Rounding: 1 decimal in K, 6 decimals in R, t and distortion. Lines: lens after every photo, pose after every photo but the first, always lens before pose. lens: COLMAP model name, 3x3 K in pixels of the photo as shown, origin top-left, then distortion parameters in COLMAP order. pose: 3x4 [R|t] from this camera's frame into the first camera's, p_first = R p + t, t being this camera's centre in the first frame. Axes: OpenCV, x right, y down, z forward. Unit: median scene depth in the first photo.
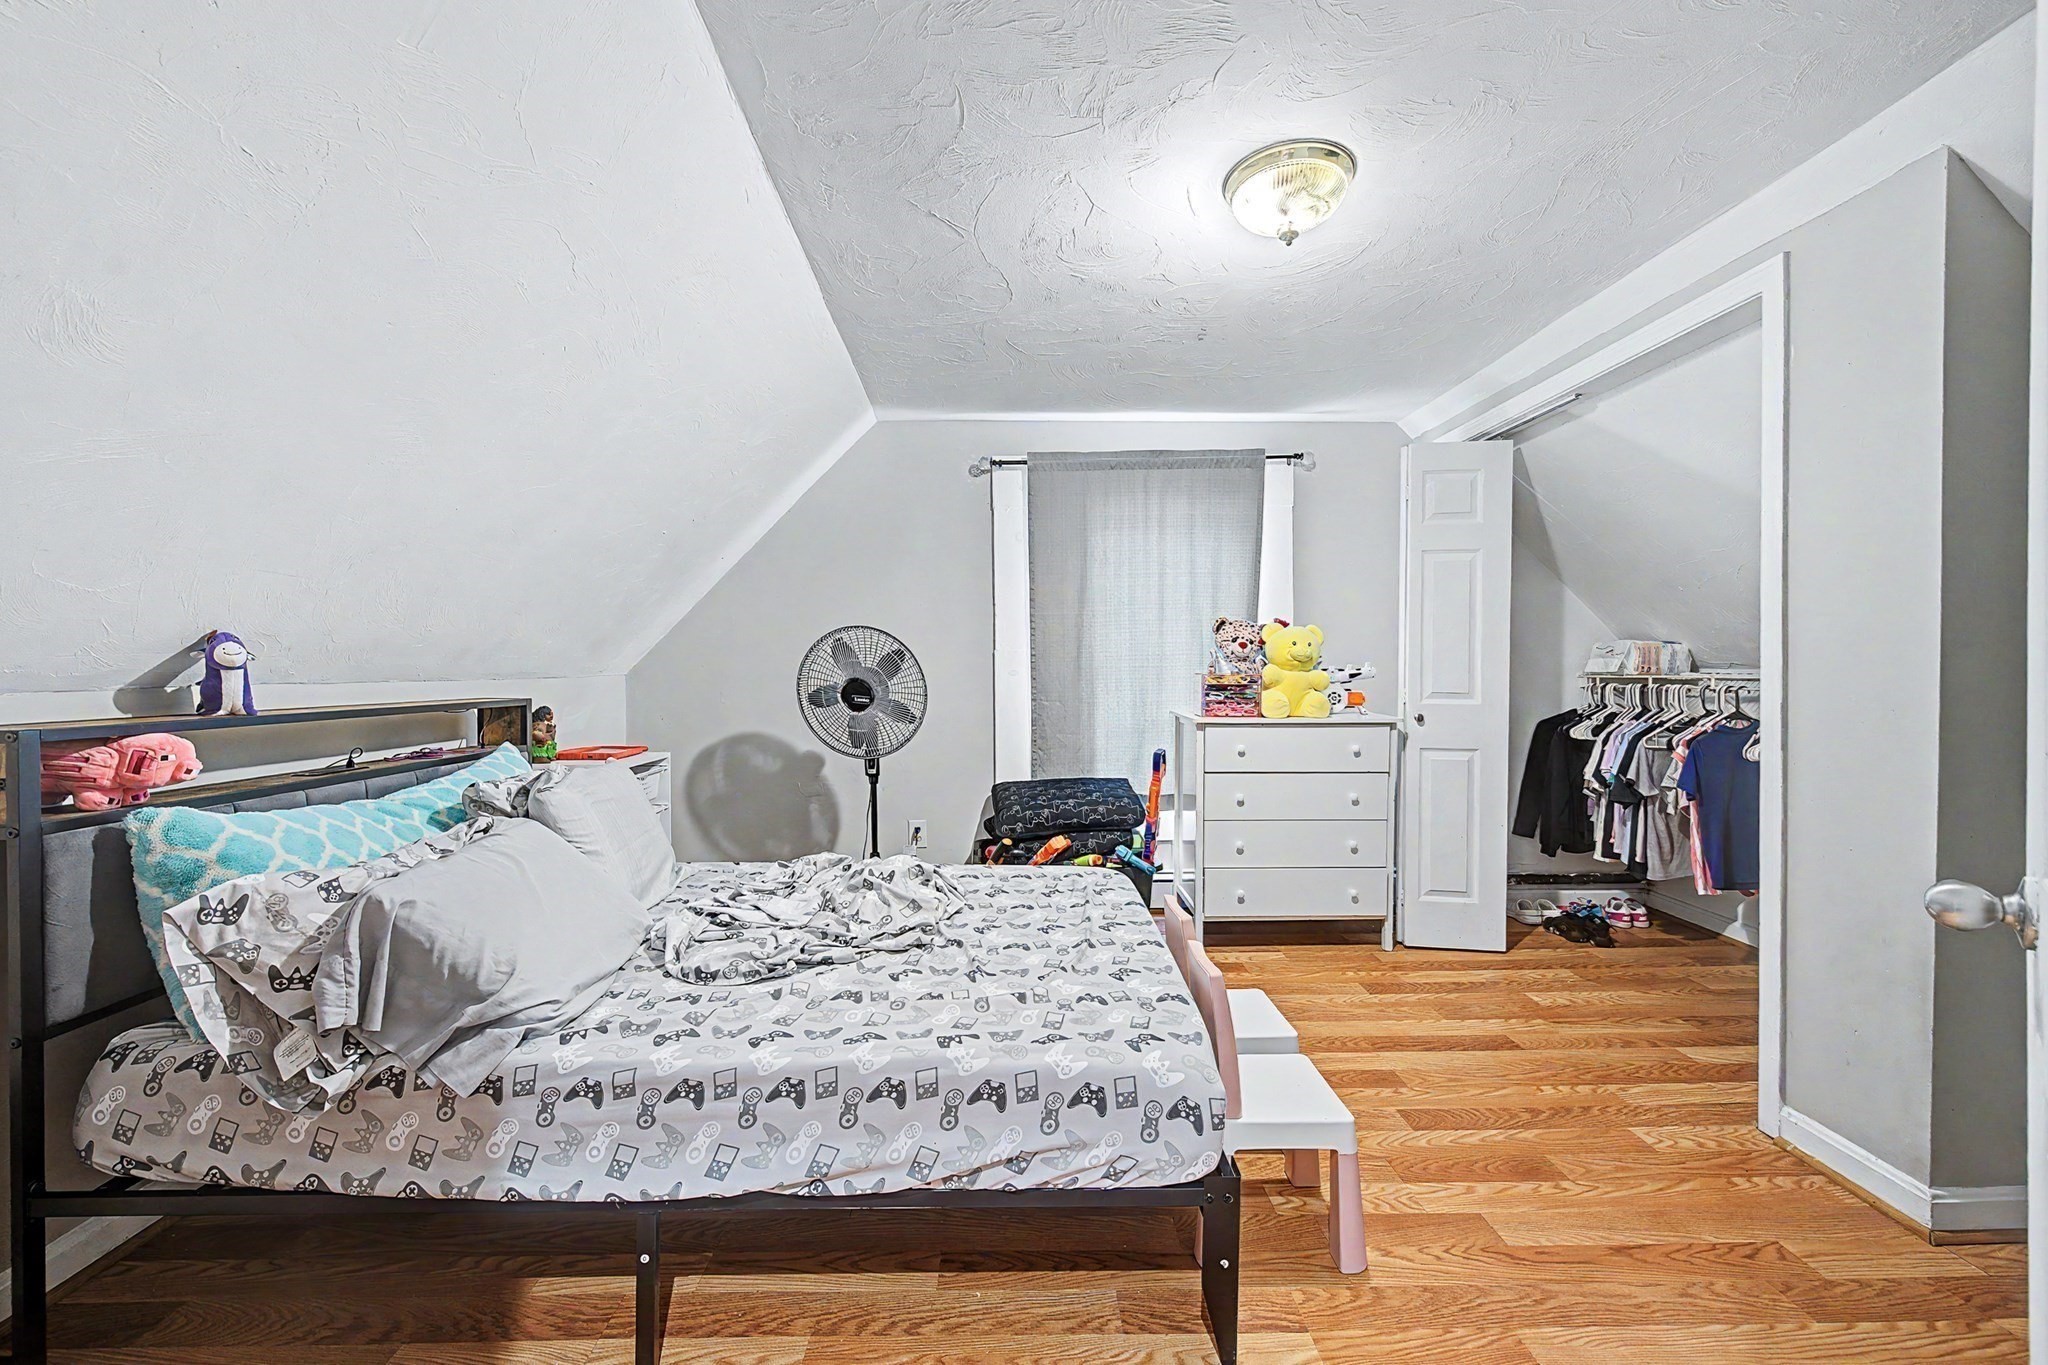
lens RADIAL K [[801.0, 0, 1044.1], [0, 801.0, 694.1], [0, 0, 1]] dist [0.000703, 0.000091]
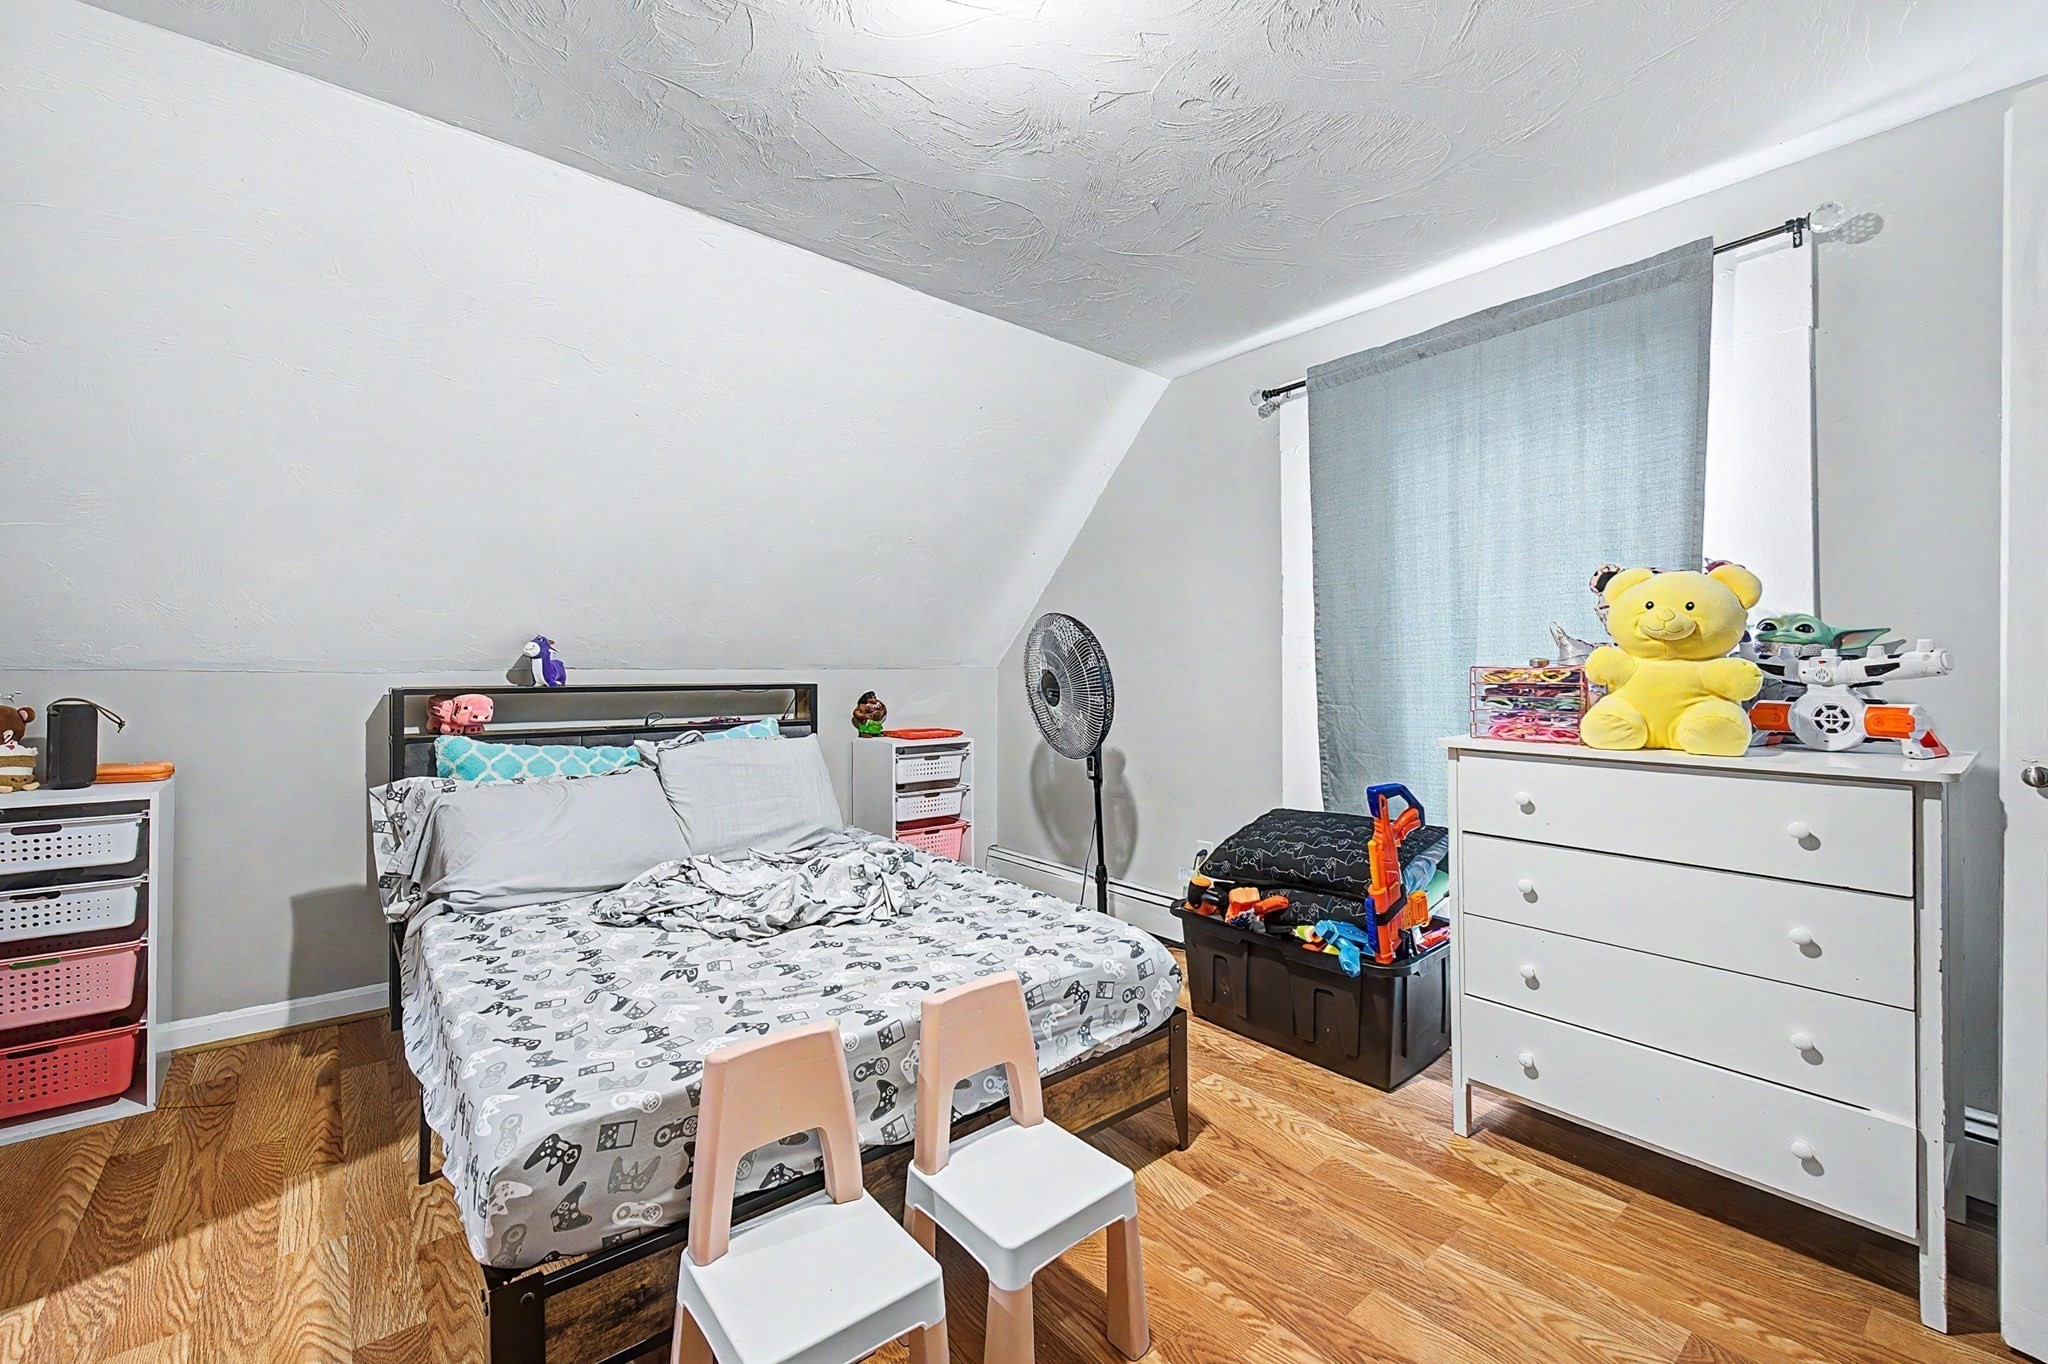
lens RADIAL K [[846.2, 0, 1025.9], [0, 846.2, 666.9], [0, 0, 1]] dist [-0.000624, 0.000091]
pose [[0.622554, 0.001595, -0.782575, 0.480852], [-0.026798, 0.999455, -0.019281, -0.003204], [0.782118, 0.032975, 0.622258, 0.344792]]
